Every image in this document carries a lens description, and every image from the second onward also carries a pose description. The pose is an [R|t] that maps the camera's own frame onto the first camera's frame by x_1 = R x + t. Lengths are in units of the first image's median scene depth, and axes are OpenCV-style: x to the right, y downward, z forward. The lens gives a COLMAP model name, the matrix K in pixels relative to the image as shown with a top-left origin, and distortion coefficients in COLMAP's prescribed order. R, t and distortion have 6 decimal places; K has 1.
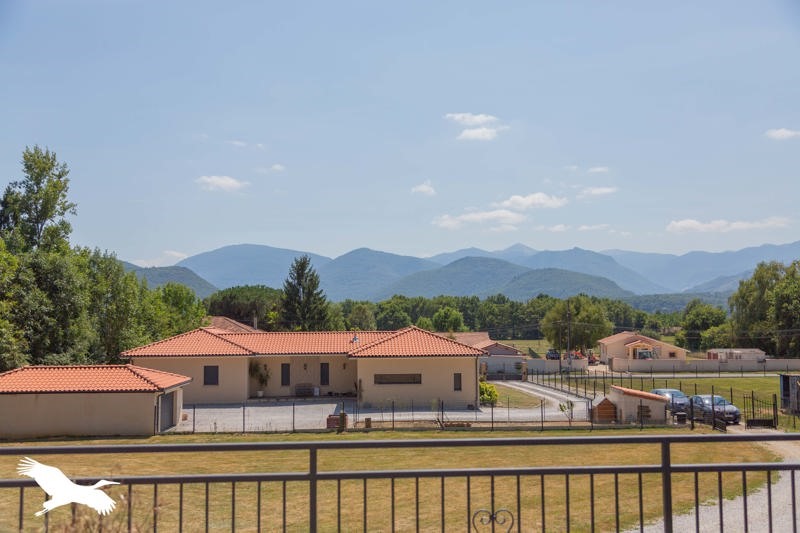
lens RADIAL K [[738.5, 0, 400.0], [0, 738.5, 266.5], [0, 0, 1]] dist [0.008794, 0.011045]
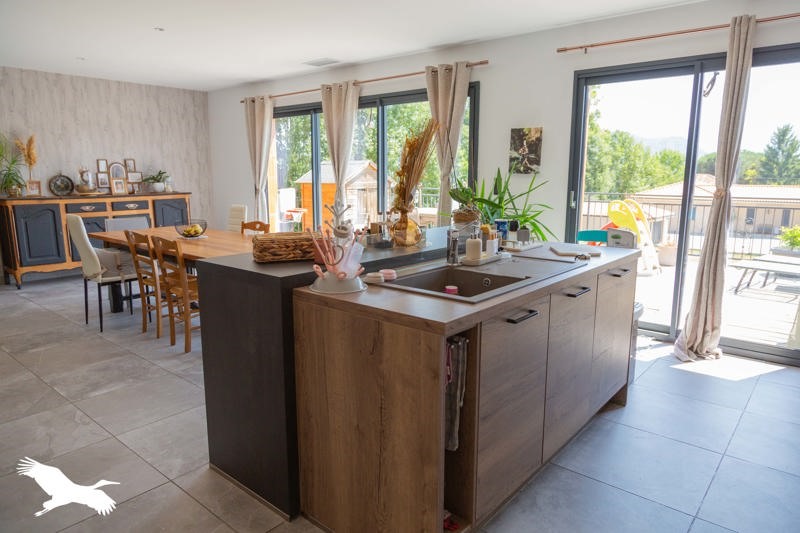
lens RADIAL K [[529.5, 0, 400.0], [0, 529.5, 266.5], [0, 0, 1]] dist [0.000109, 0.000915]
pose [[0.722571, 0.131603, -0.678655, 0.042146], [0.032756, 0.974091, 0.223770, -0.002651], [0.690520, -0.183920, 0.699539, -0.115946]]
